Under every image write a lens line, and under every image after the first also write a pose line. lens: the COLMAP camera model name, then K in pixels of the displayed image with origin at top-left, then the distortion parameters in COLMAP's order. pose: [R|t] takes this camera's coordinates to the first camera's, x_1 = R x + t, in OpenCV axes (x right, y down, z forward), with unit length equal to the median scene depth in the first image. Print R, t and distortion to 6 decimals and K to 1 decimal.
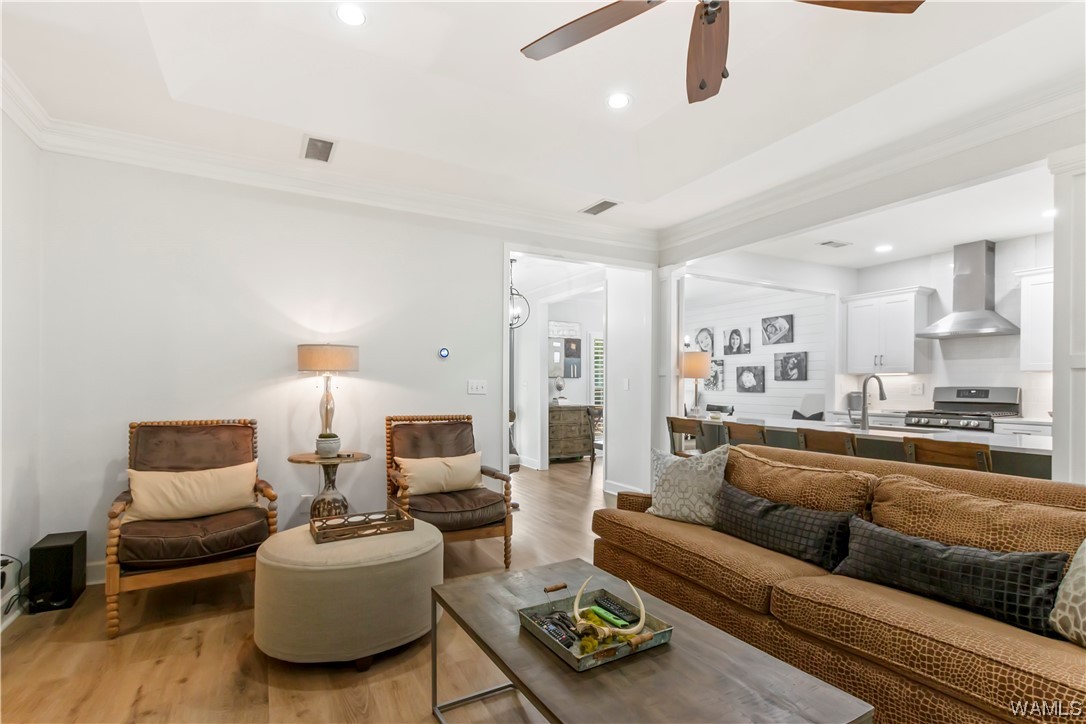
lens RADIAL K [[532.2, 0, 542.5], [0, 532.2, 387.0], [0, 0, 1]] dist [0.000593, 0.000090]
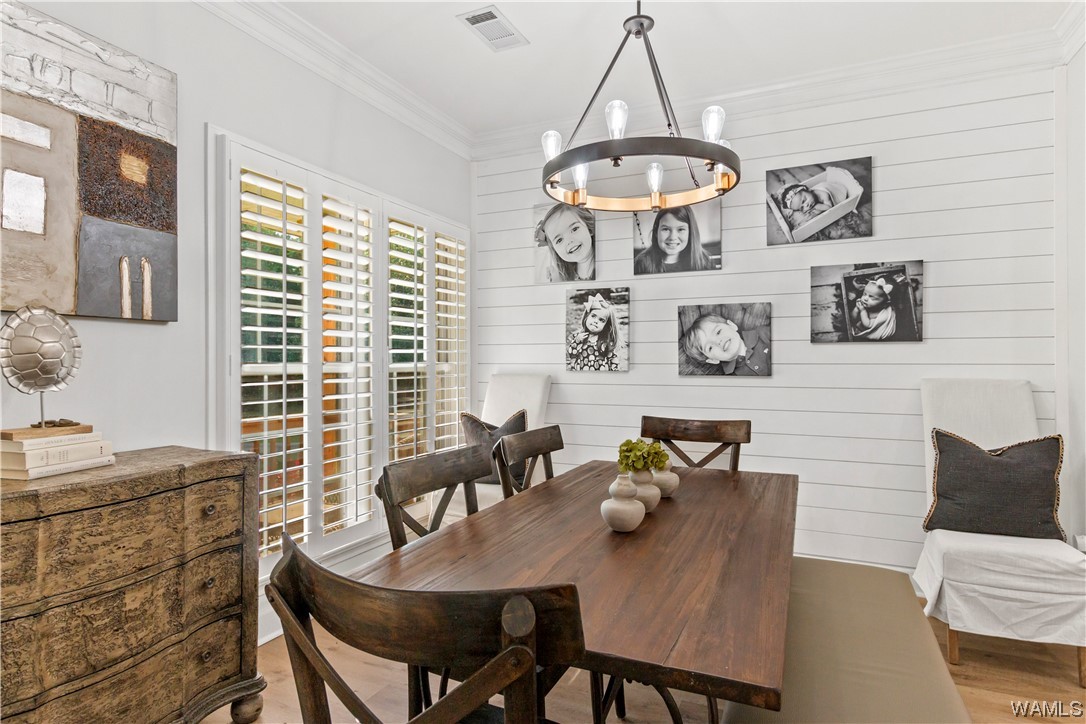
lens RADIAL K [[603.8, 0, 544.1], [0, 603.8, 358.8], [0, 0, 1]] dist [0.001878, -0.000867]
pose [[0.794991, -0.001676, 0.606618, 0.043984], [0.007150, 0.999953, -0.006608, -0.000008], [-0.606579, 0.009590, 0.794966, 0.749349]]
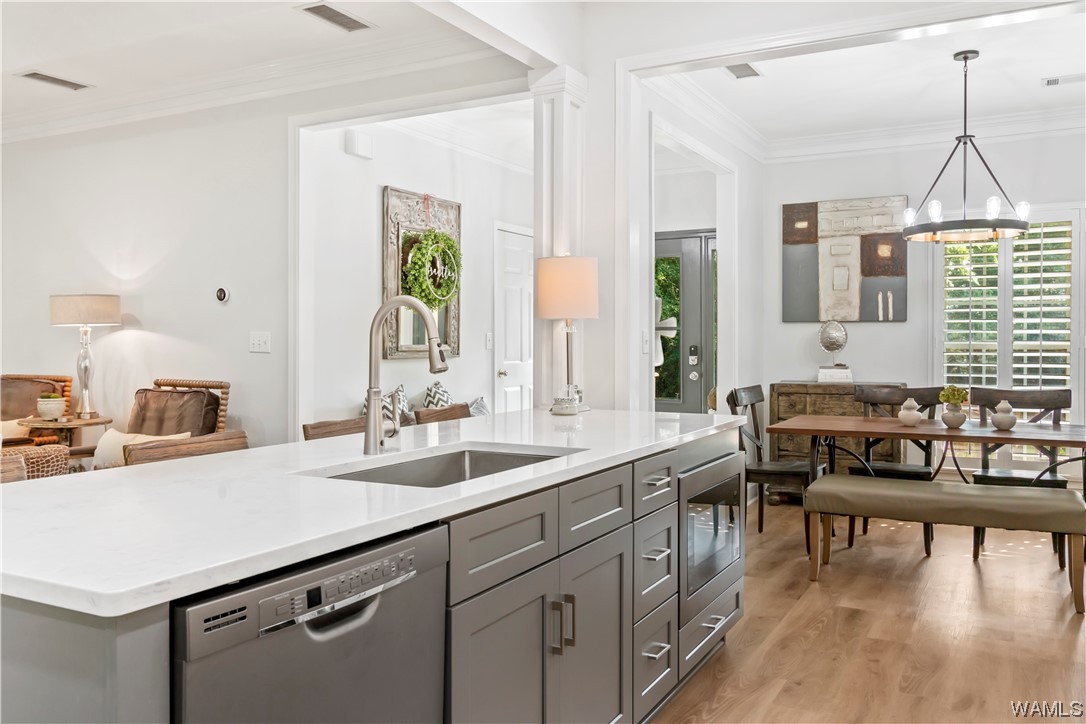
lens RADIAL K [[903.1, 0, 547.6], [0, 903.1, 354.3], [0, 0, 1]] dist [-0.010678, -0.001654]
pose [[0.532194, 0.006159, -0.846600, 0.567197], [0.000998, 0.999968, 0.007902, 0.003886], [0.846622, -0.005051, 0.532171, 0.379297]]
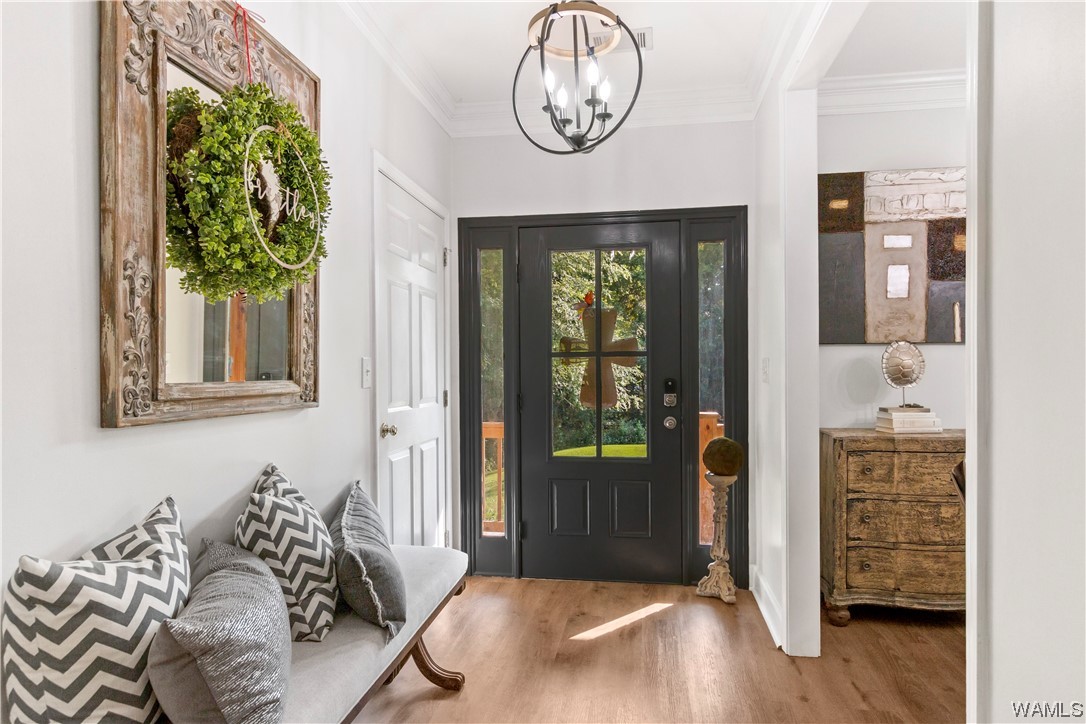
lens RADIAL K [[635.8, 0, 566.7], [0, 635.8, 379.2], [0, 0, 1]] dist [0.006769, 0.001198]
pose [[0.802523, -0.003520, -0.596610, 0.098622], [0.006618, 0.999974, 0.003003, 0.001116], [0.596584, -0.006358, 0.802526, 0.584146]]
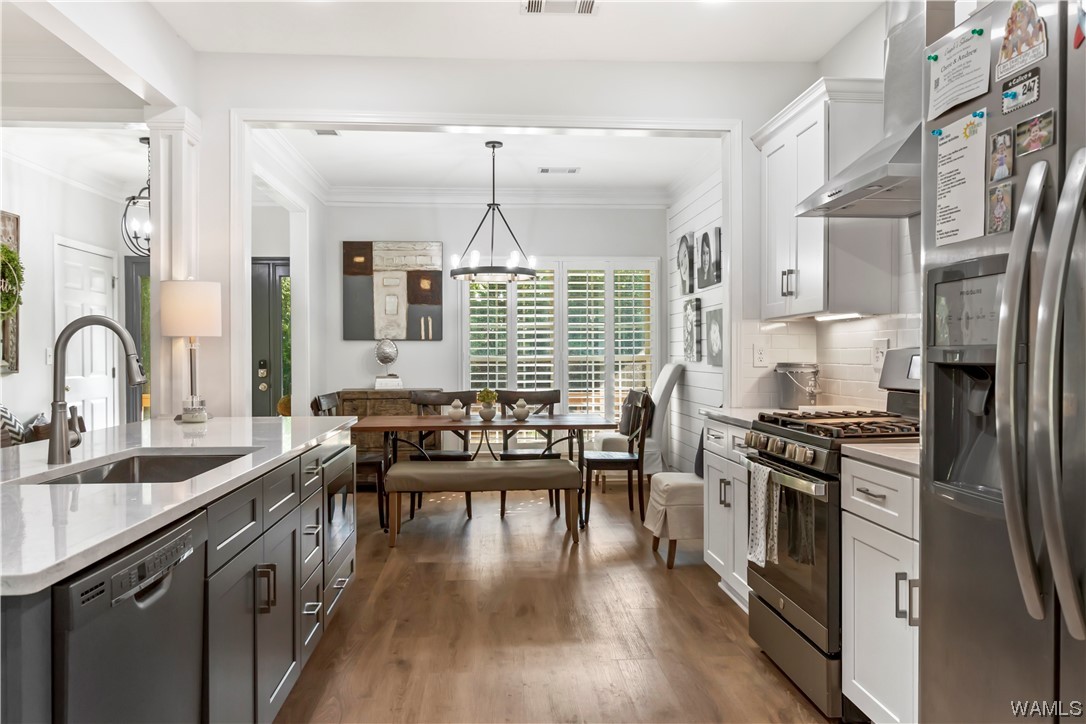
lens RADIAL K [[795.9, 0, 565.0], [0, 795.9, 360.4], [0, 0, 1]] dist [0.003139, -0.001829]
pose [[0.909617, -0.005131, -0.415417, 0.562631], [0.006492, 0.999977, 0.001865, 0.003449], [0.415398, -0.004394, 0.909629, 0.311091]]
